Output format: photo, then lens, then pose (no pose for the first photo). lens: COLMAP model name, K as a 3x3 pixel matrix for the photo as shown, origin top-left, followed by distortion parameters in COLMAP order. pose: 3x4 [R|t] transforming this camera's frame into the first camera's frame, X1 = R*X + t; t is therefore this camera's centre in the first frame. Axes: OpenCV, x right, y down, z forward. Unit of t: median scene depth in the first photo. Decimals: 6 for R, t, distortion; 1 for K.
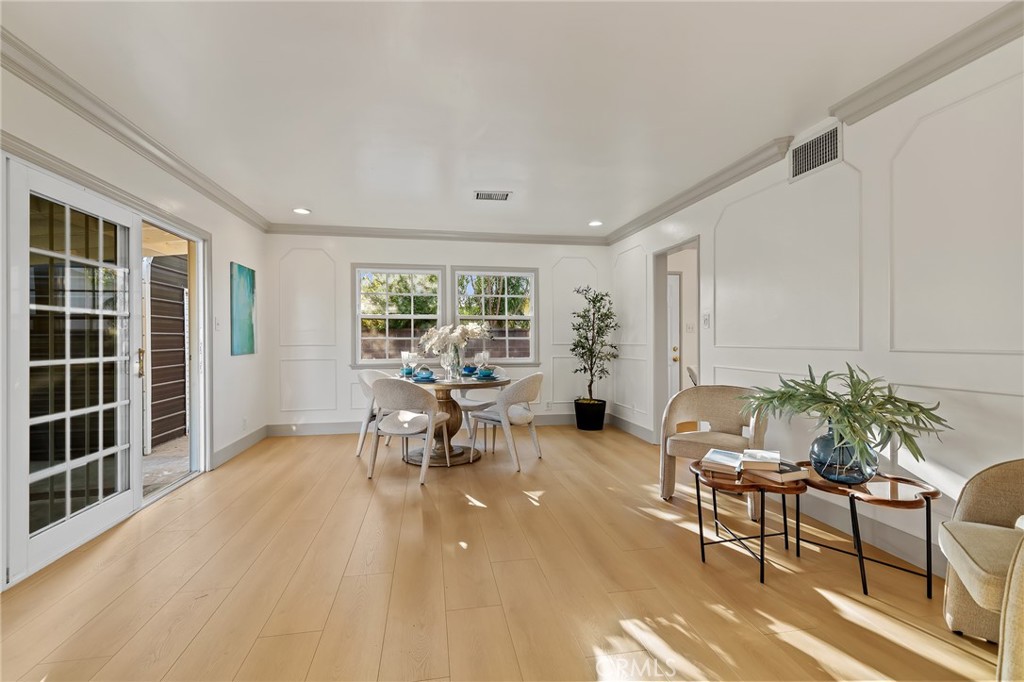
lens RADIAL K [[458.9, 0, 504.9], [0, 458.9, 337.4], [0, 0, 1]] dist [0.002340, -0.001042]
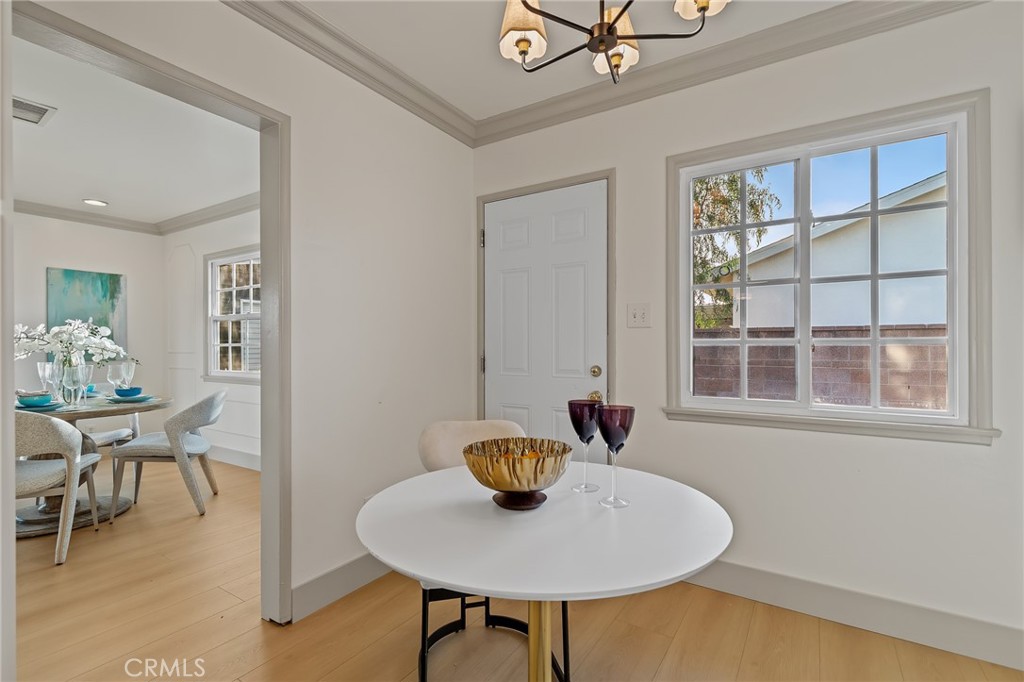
lens RADIAL K [[458.9, 0, 508.6], [0, 458.9, 346.3], [0, 0, 1]] dist [0.002340, -0.001042]
pose [[0.739840, 0.007194, -0.672744, 1.378467], [-0.005203, 0.999974, 0.004971, -0.004860], [0.672762, -0.000178, 0.739859, 1.548077]]
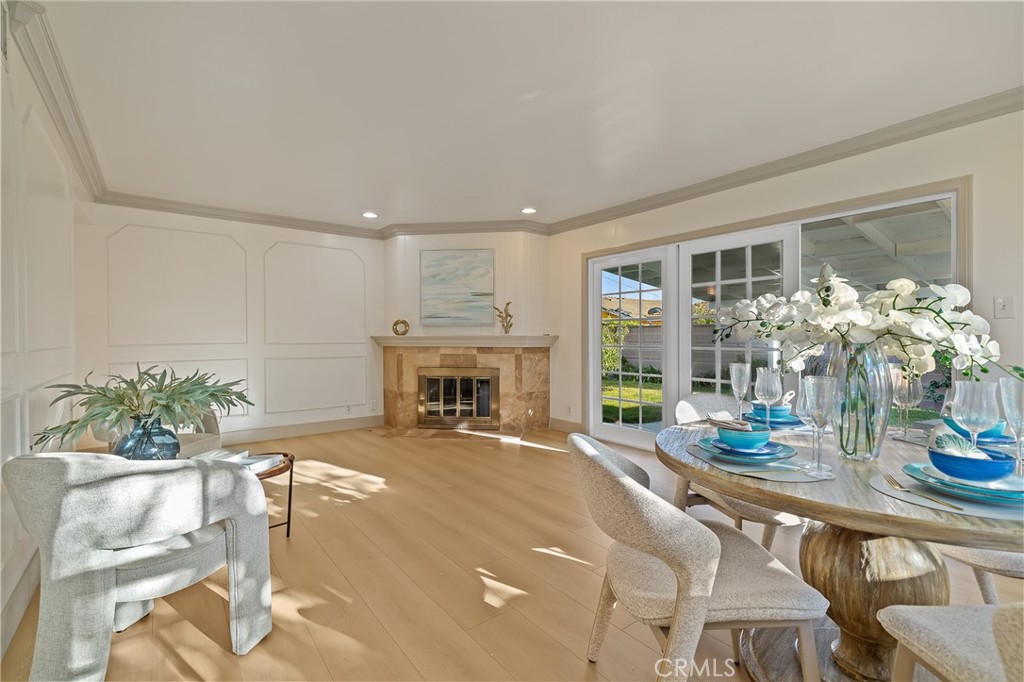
lens RADIAL K [[458.9, 0, 508.6], [0, 458.9, 338.6], [0, 0, 1]] dist [0.002340, -0.001042]
pose [[-0.890827, 0.011859, -0.454187, 0.401146], [0.011343, 0.999928, 0.003861, 0.006551], [0.454200, -0.001712, -0.890898, 1.947116]]
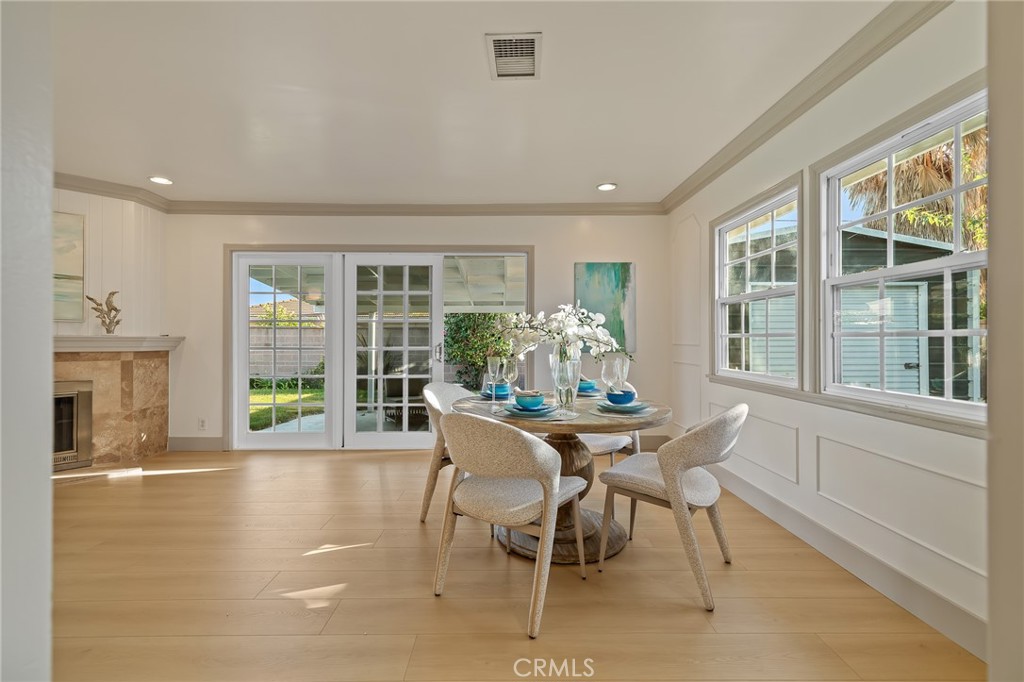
lens RADIAL K [[458.9, 0, 515.6], [0, 458.9, 337.0], [0, 0, 1]] dist [0.002340, -0.001042]
pose [[-0.151494, 0.003672, -0.988451, 0.768310], [0.002552, 0.999991, 0.003324, 0.002650], [0.988455, -0.002019, -0.151502, 1.700090]]
